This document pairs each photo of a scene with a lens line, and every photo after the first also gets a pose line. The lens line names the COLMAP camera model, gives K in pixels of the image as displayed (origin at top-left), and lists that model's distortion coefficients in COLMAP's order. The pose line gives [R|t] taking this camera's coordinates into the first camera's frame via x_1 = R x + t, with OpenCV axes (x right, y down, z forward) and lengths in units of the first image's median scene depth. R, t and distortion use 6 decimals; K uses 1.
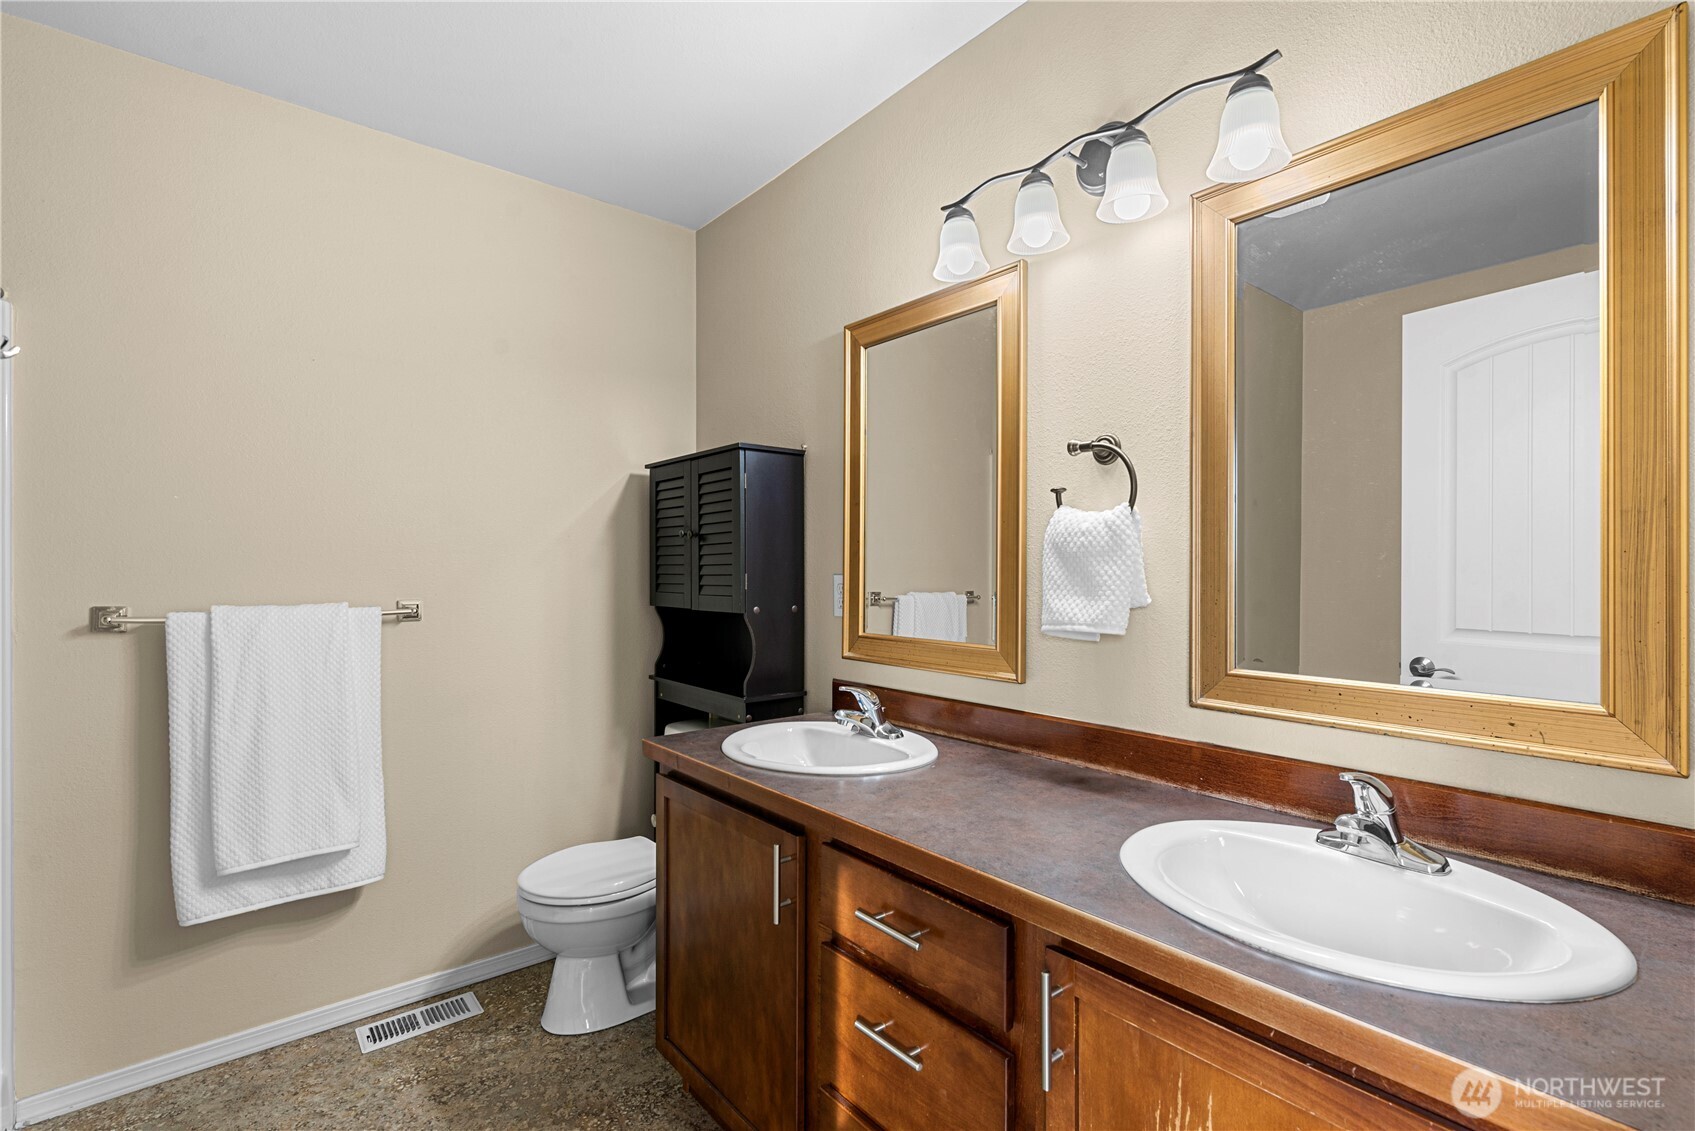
lens RADIAL K [[758.6, 0, 846.0], [0, 758.6, 566.8], [0, 0, 1]] dist [-0.001827, -0.000227]
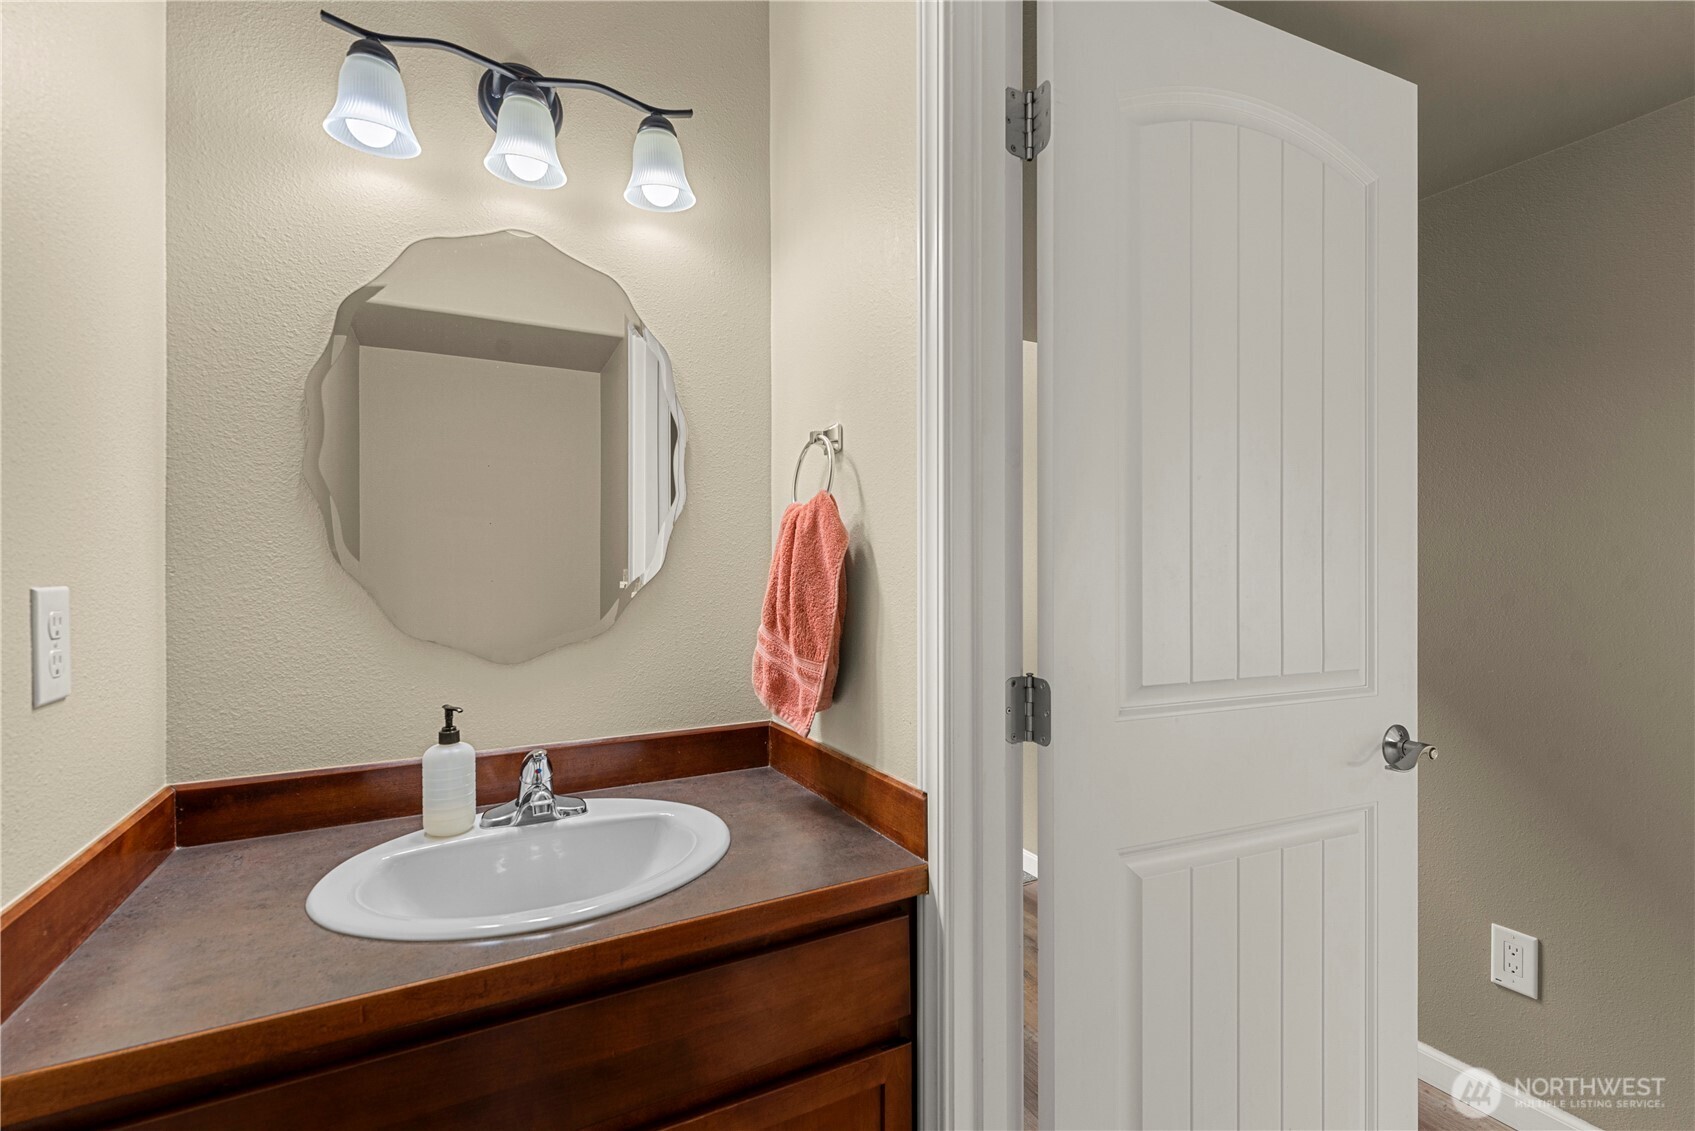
lens RADIAL K [[742.5, 0, 846.1], [0, 742.5, 567.8], [0, 0, 1]] dist [-0.000941, -0.000156]
pose [[0.225900, -0.017065, 0.974001, -0.407219], [0.021303, 0.999694, 0.012575, 0.003677], [-0.973918, 0.017908, 0.226194, 0.425961]]
